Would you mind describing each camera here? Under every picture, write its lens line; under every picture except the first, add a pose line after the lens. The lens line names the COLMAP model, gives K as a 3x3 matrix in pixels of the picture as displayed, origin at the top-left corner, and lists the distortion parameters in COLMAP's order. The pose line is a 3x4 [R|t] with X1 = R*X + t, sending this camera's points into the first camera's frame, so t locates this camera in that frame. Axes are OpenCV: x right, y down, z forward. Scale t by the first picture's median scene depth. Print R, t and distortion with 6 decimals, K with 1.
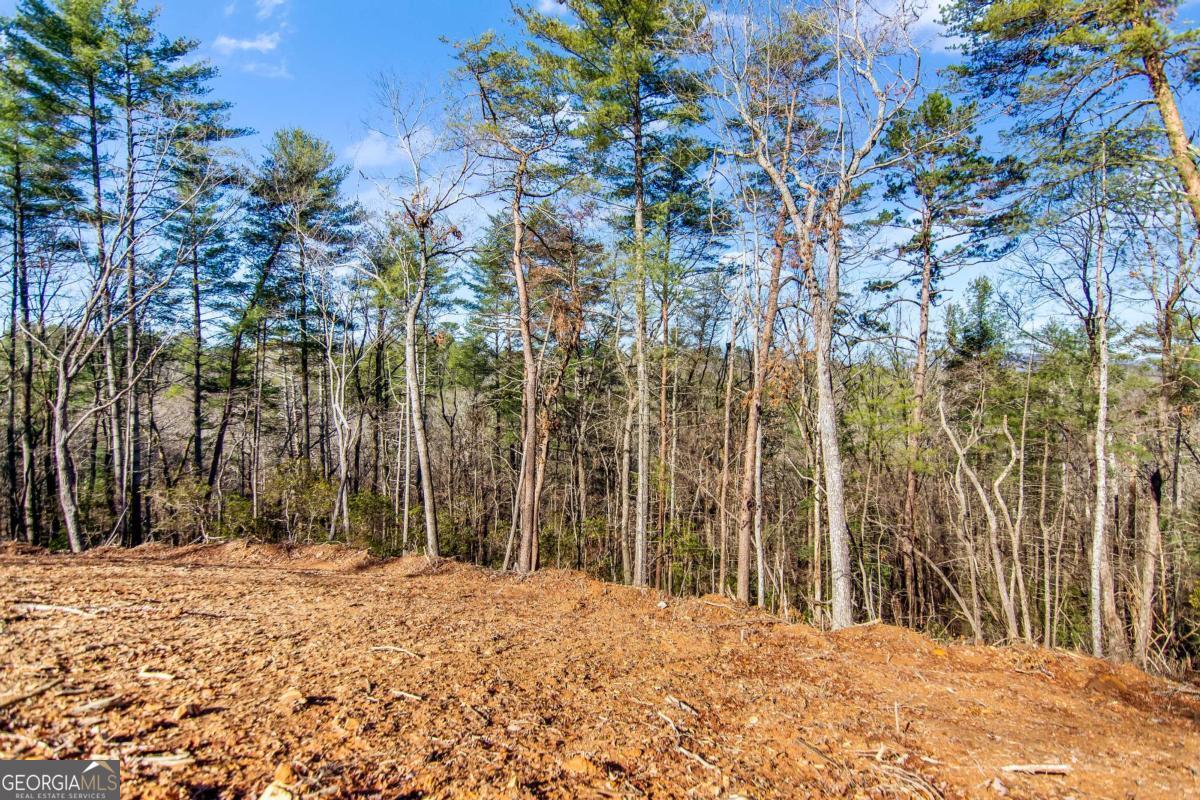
lens RADIAL K [[588.4, 0, 594.9], [0, 588.4, 396.9], [0, 0, 1]] dist [0.001394, 0.000701]
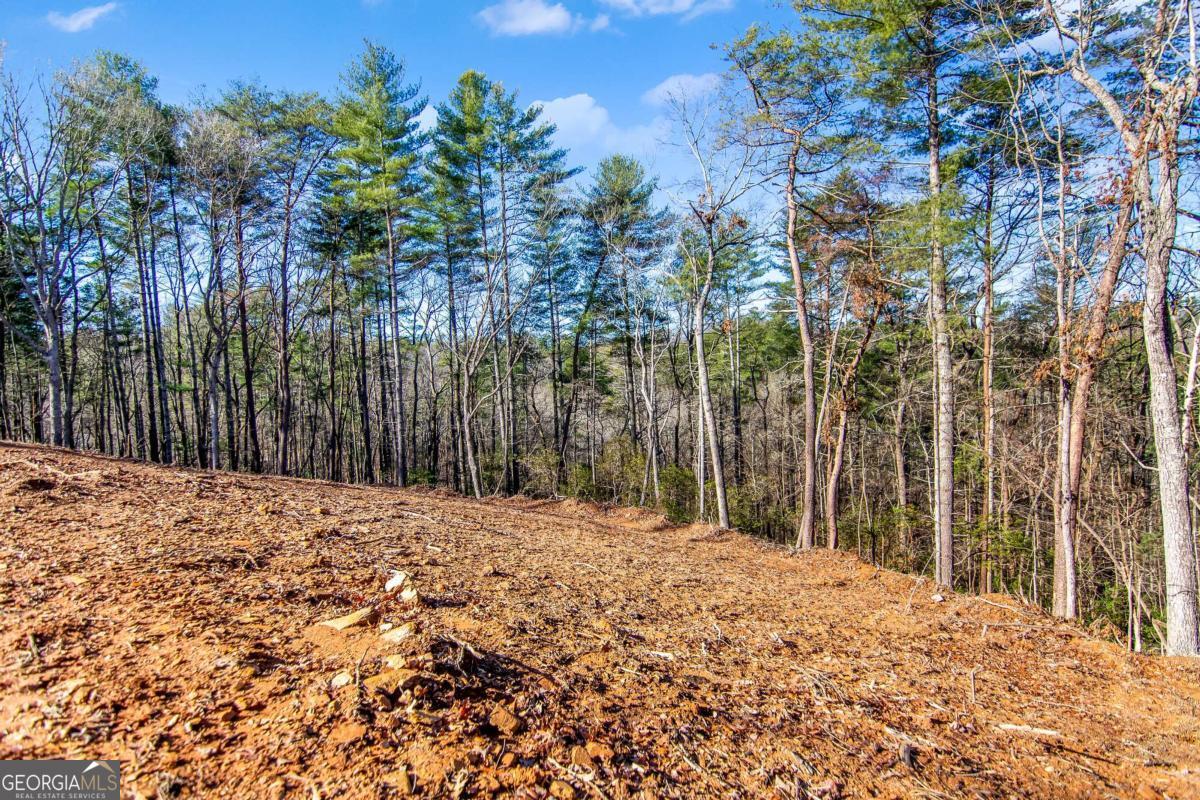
lens RADIAL K [[594.0, 0, 605.2], [0, 594.0, 394.7], [0, 0, 1]] dist [-0.000301, 0.000360]
pose [[0.849251, -0.020882, -0.527577, 0.103958], [0.032778, 0.999375, 0.013207, 0.004138], [0.526972, -0.028509, 0.849405, -0.032468]]
